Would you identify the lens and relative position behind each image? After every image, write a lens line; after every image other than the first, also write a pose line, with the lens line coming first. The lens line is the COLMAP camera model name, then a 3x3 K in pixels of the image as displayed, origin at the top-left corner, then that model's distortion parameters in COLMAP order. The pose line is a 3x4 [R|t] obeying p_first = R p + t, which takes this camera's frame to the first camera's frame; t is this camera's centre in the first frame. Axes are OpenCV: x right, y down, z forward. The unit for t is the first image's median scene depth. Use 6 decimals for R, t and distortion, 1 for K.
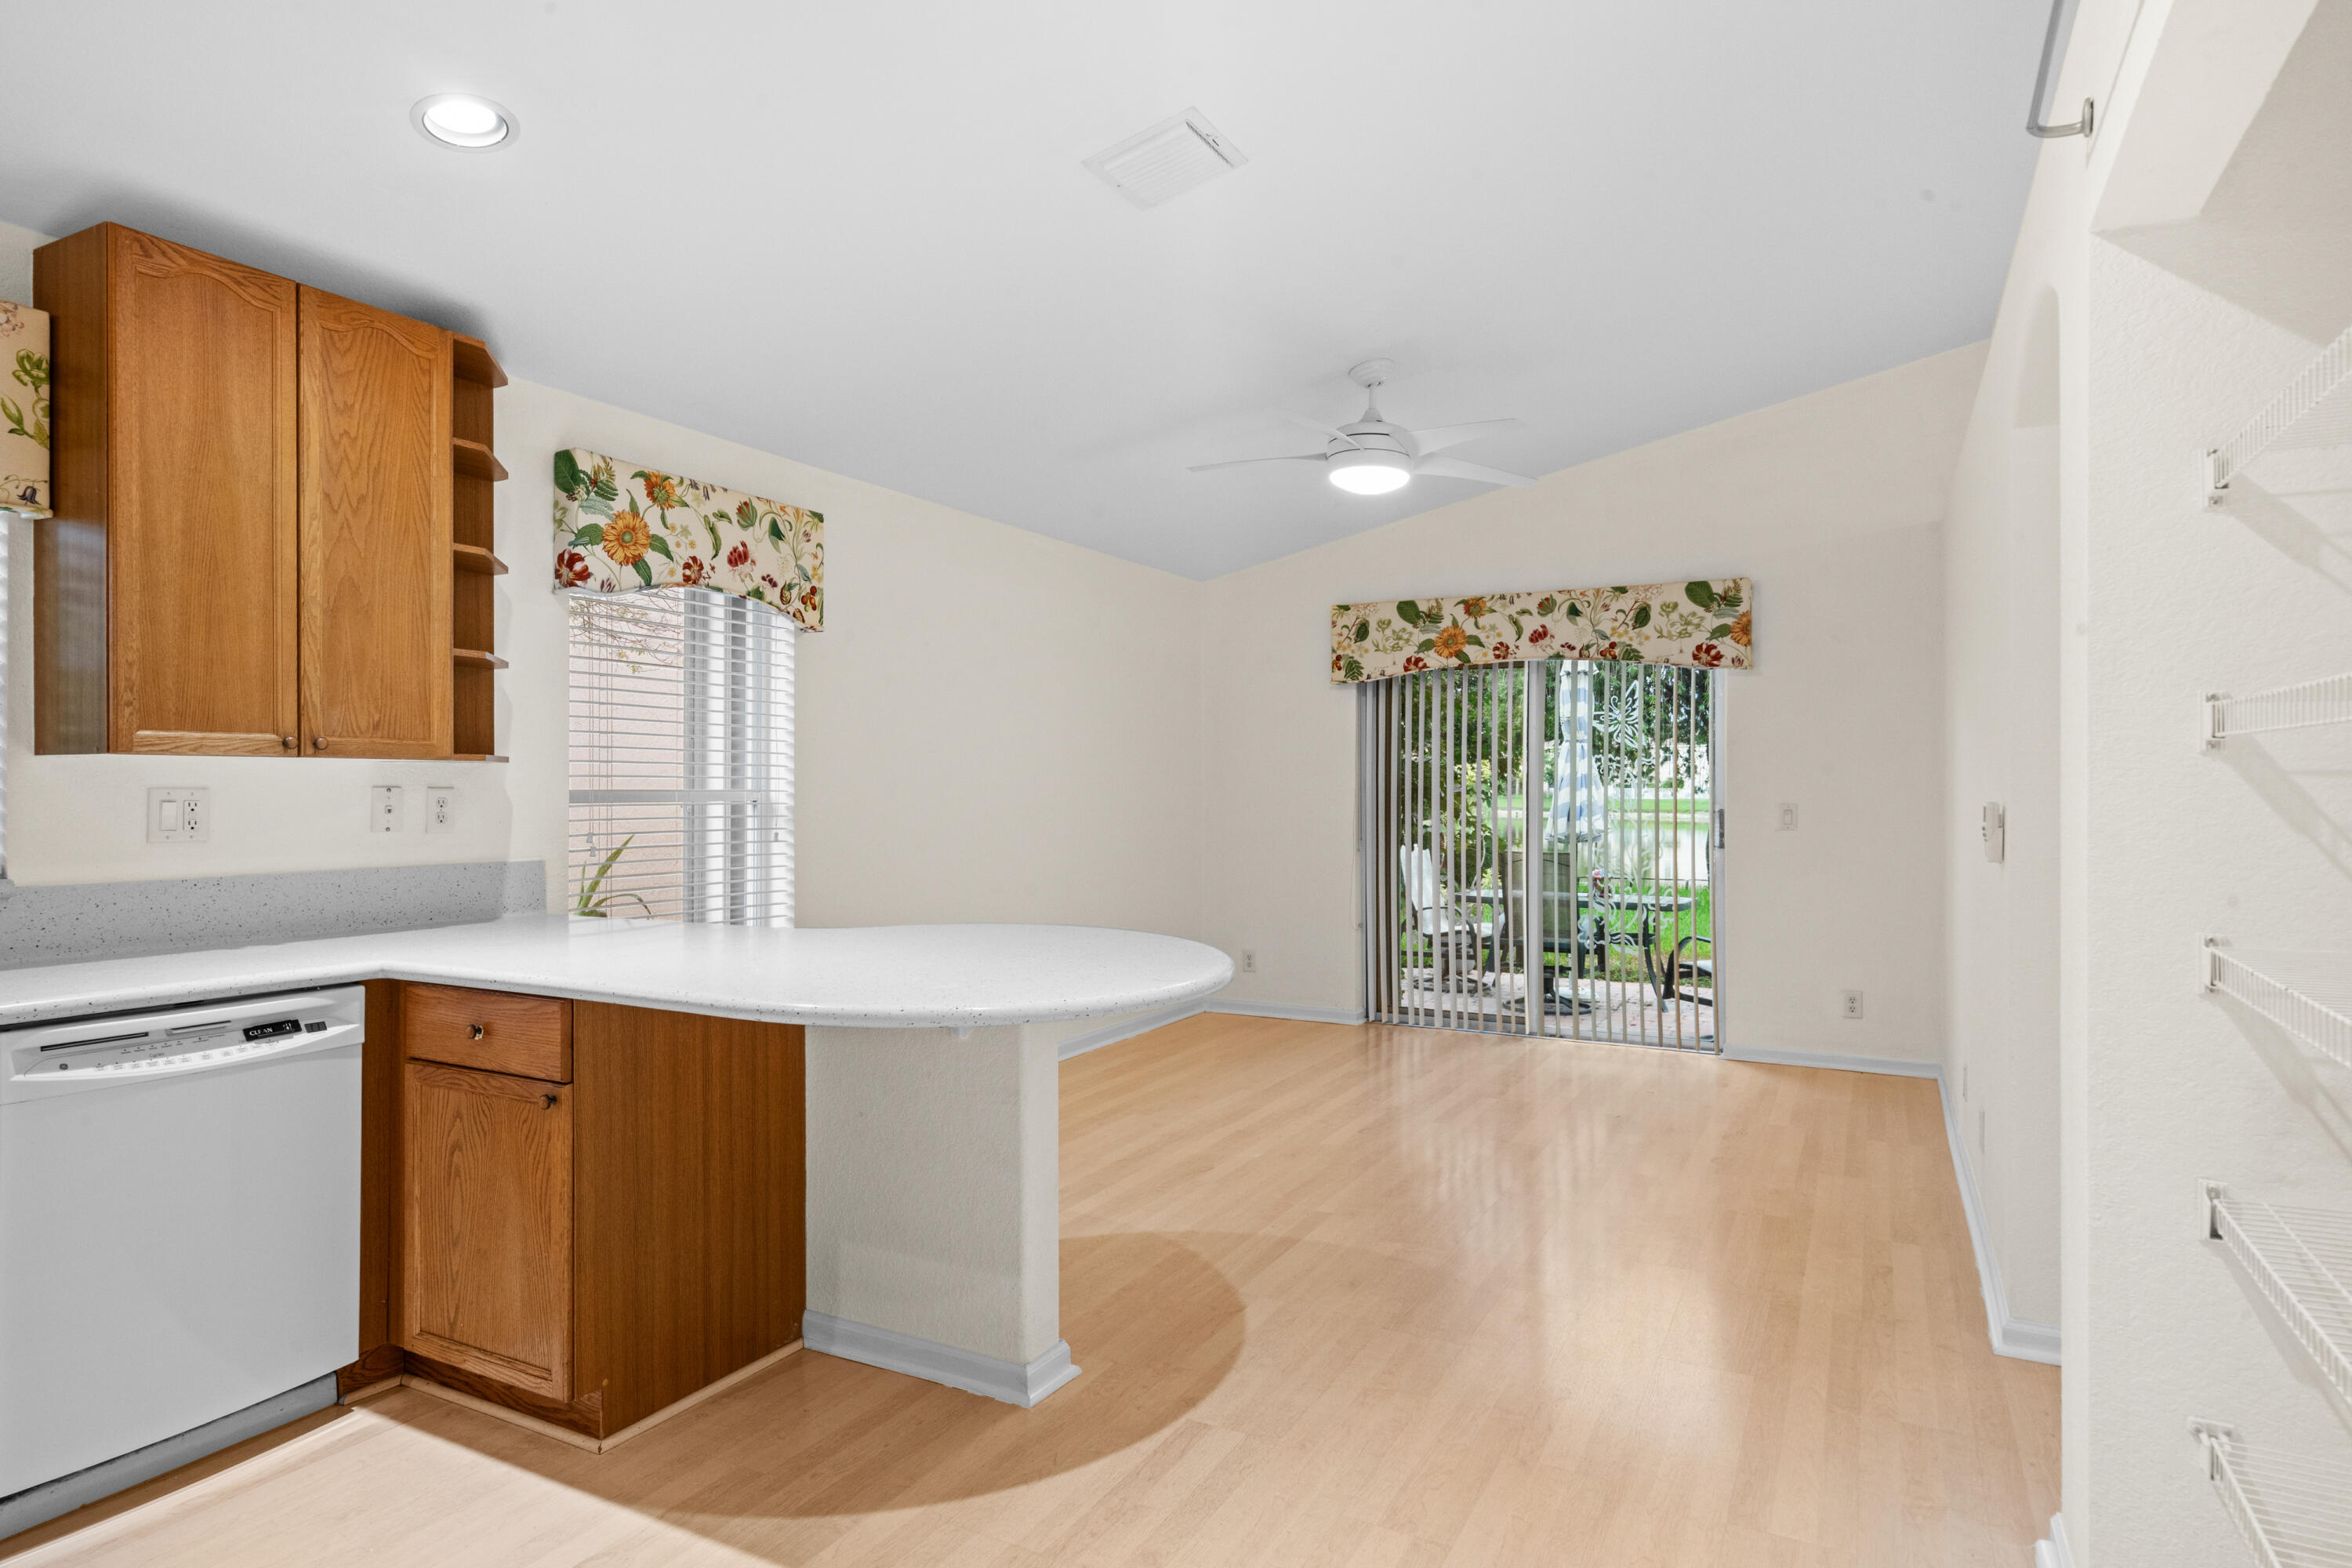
lens RADIAL K [[1328.3, 0, 1154.9], [0, 1328.3, 782.7], [0, 0, 1]] dist [0.011267, -0.001060]
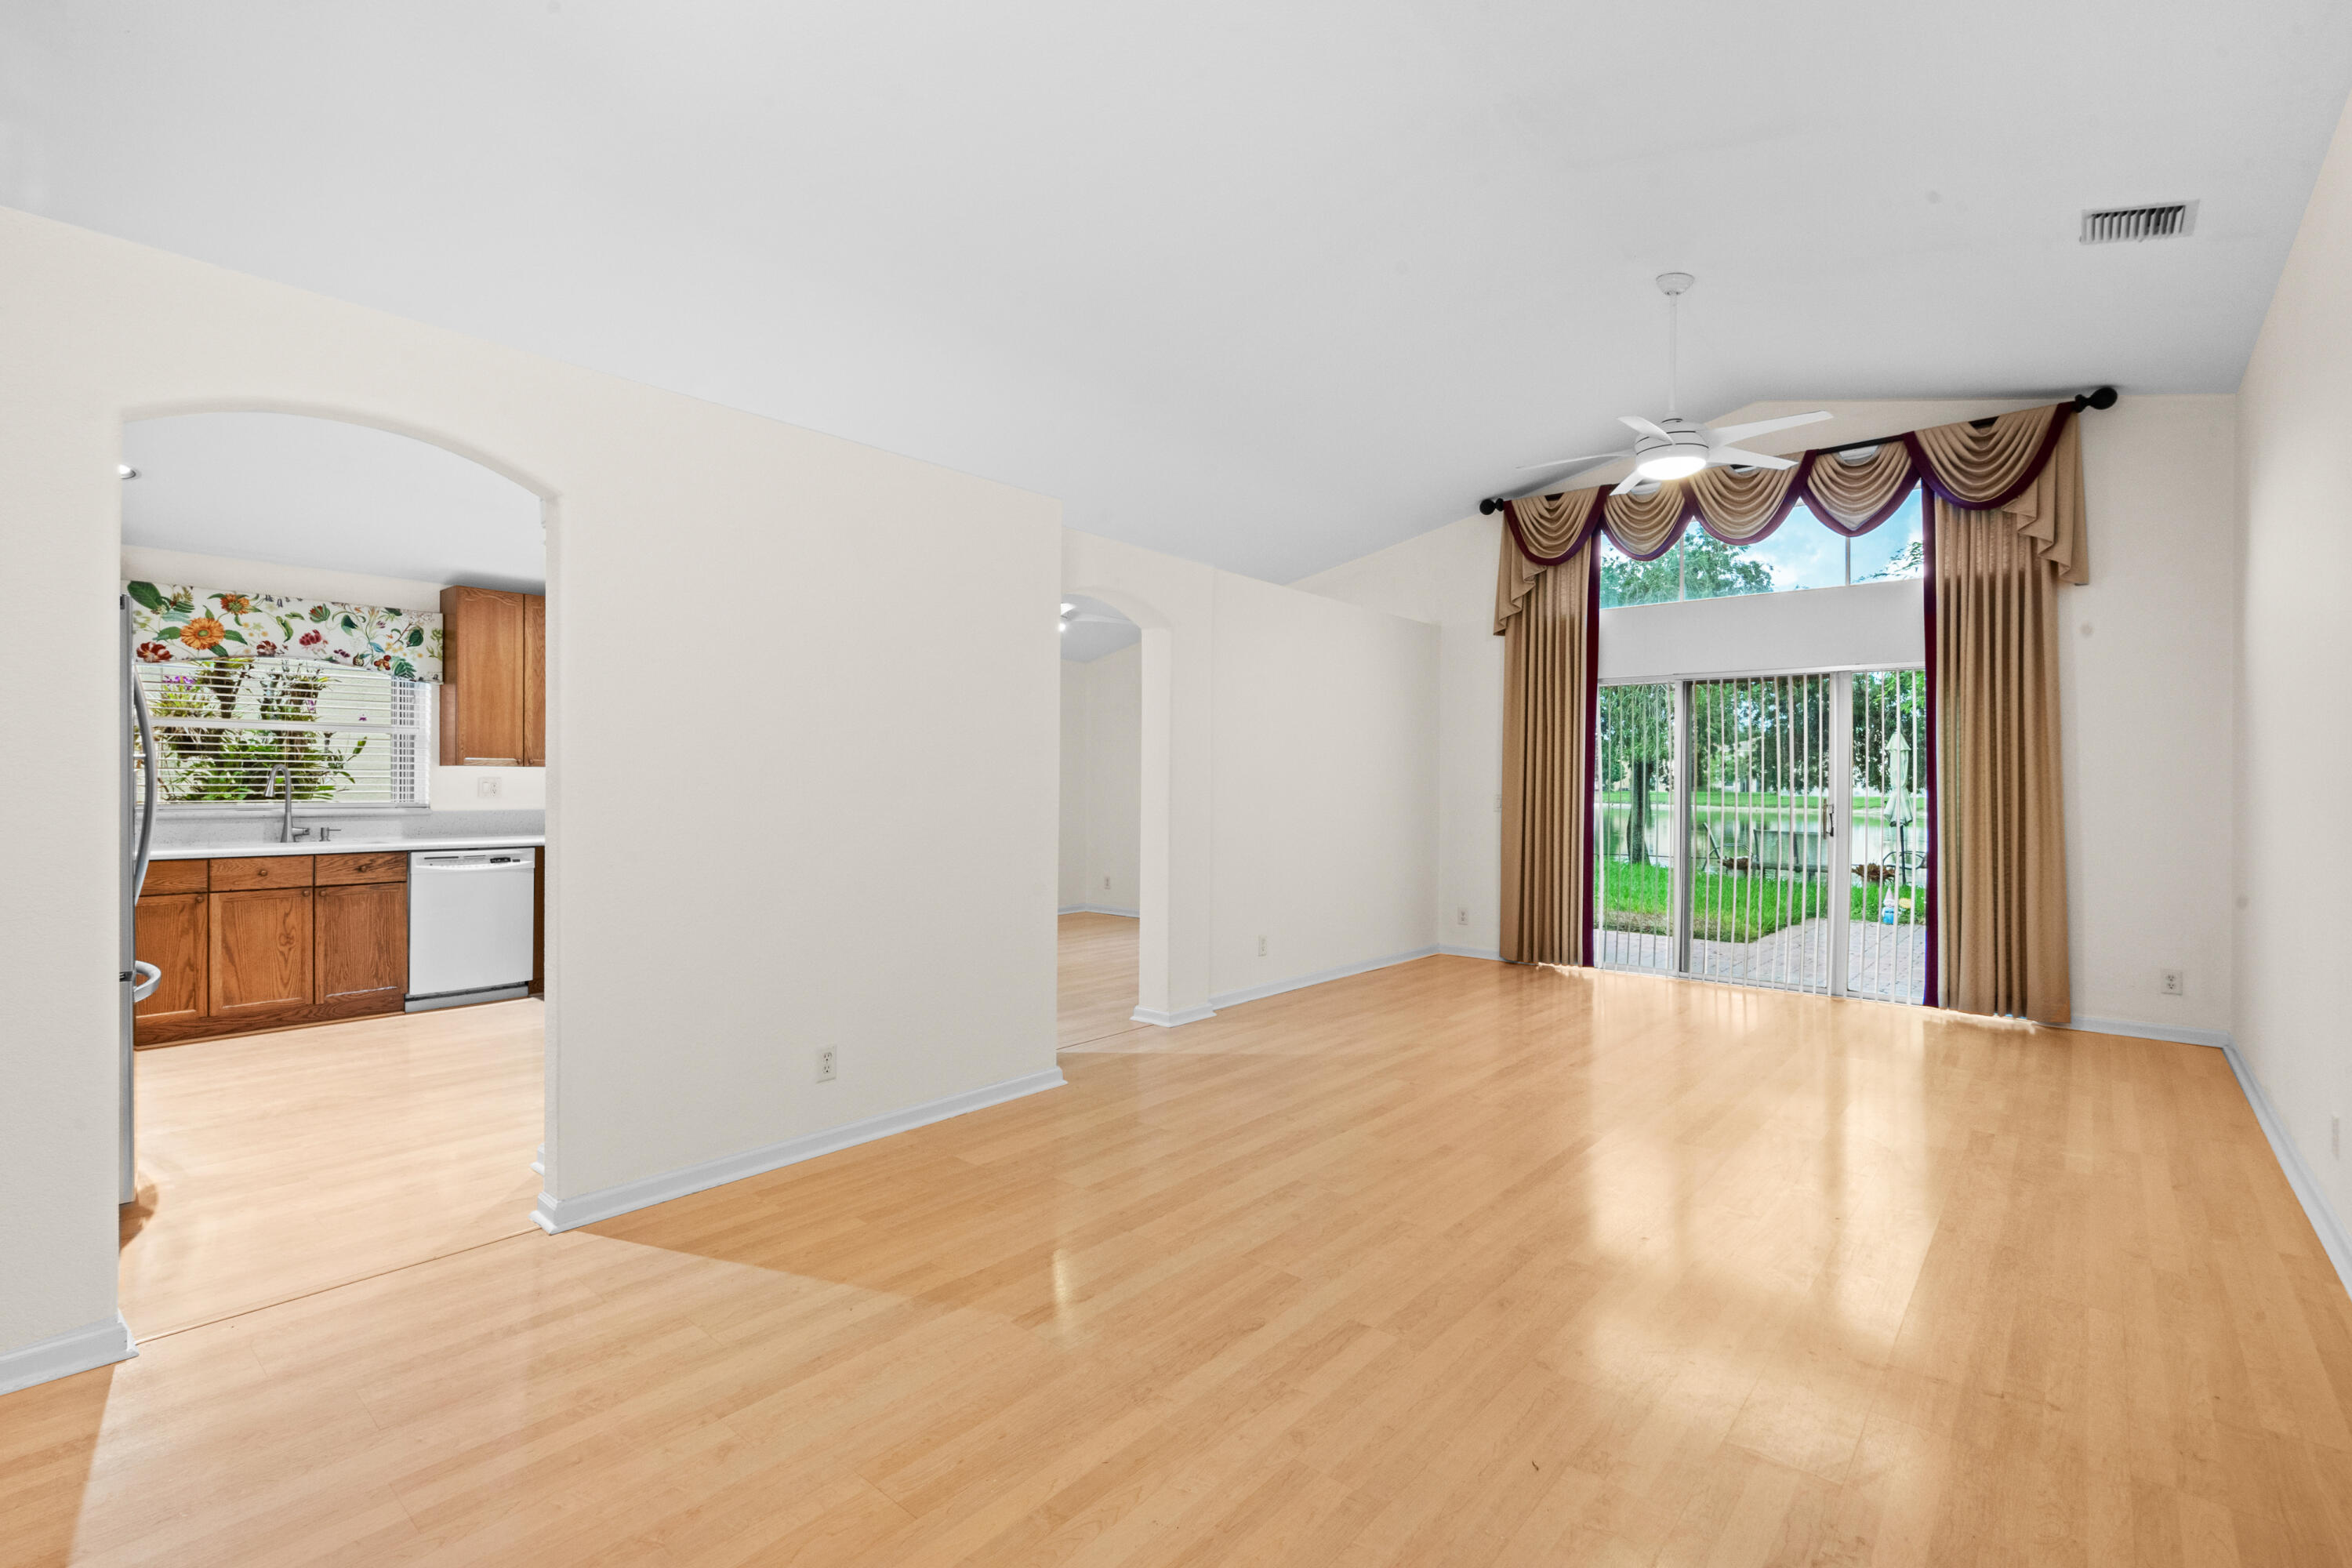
lens RADIAL K [[1073.6, 0, 1163.0], [0, 1073.6, 782.6], [0, 0, 1]] dist [-0.002582, 0.001403]
pose [[0.976477, 0.003577, -0.215590, 0.676419], [-0.003214, 0.999993, 0.002037, 0.002967], [0.215596, -0.001296, 0.976482, -0.526094]]
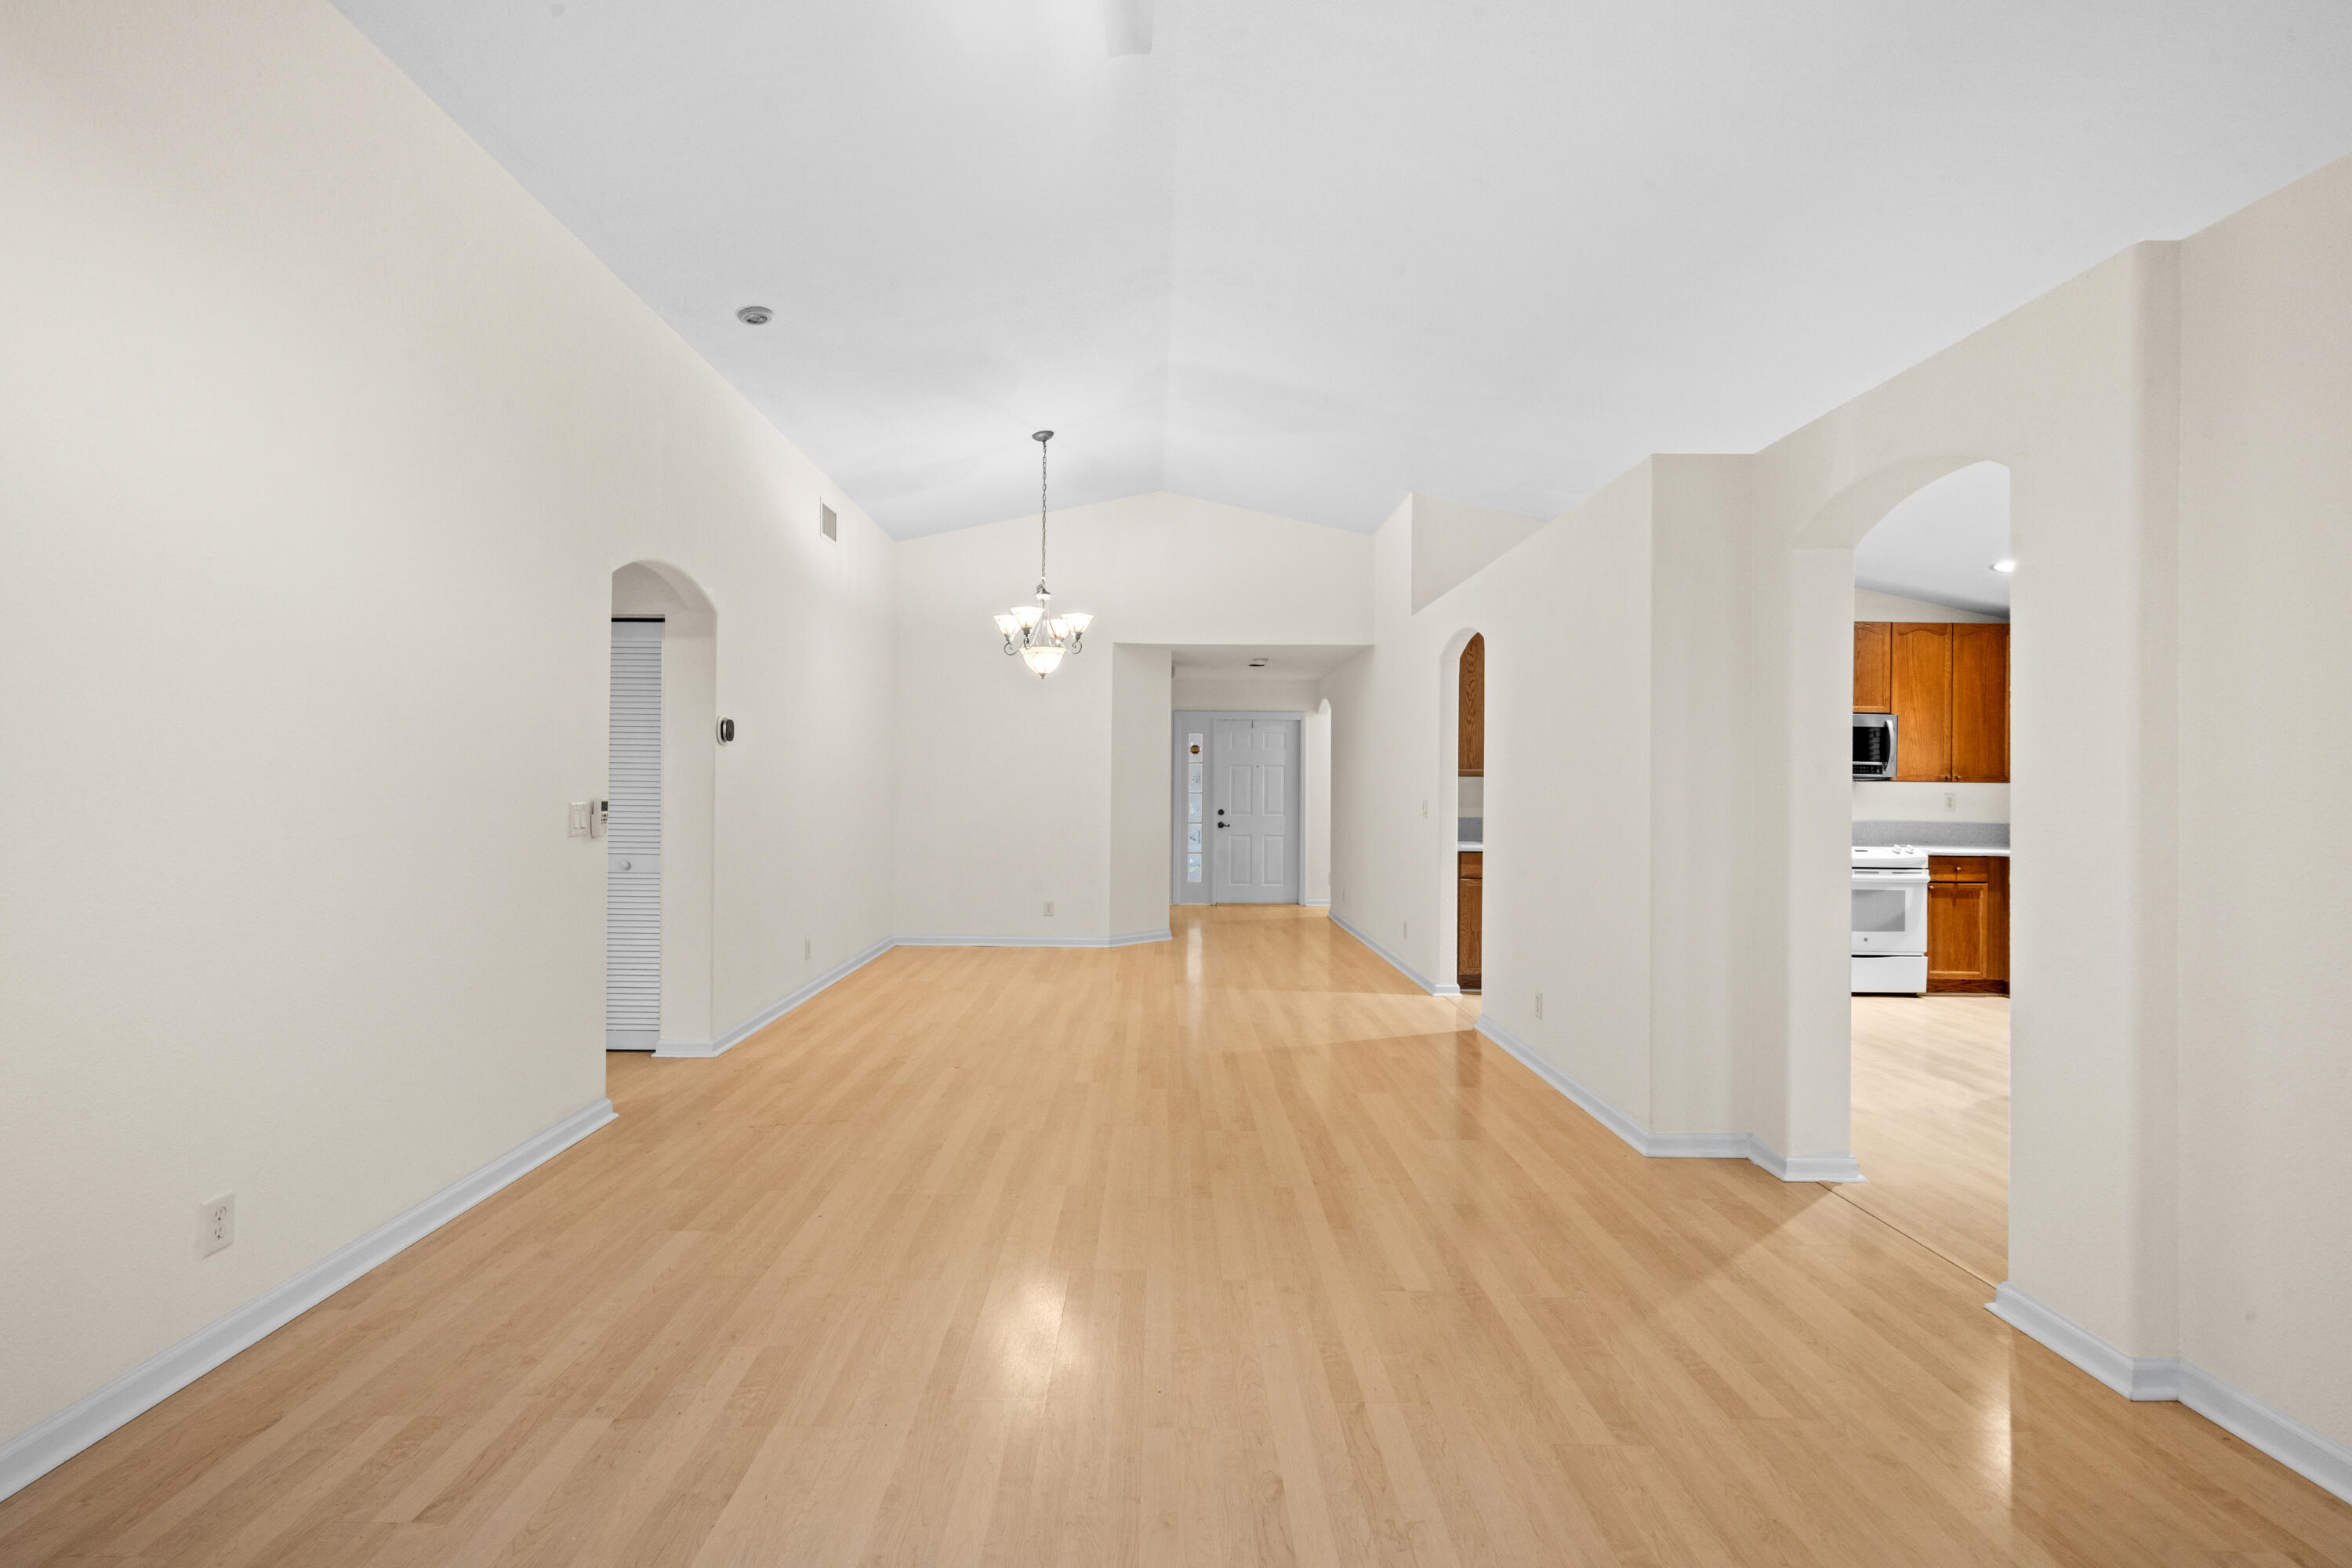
lens RADIAL K [[1073.6, 0, 1161.2], [0, 1073.6, 779.4], [0, 0, 1]] dist [-0.002582, 0.001403]
pose [[-0.878387, -0.012974, -0.477775, 1.072409], [-0.009482, 0.999908, -0.009719, 0.006486], [0.477857, -0.004007, -0.878429, 0.879077]]
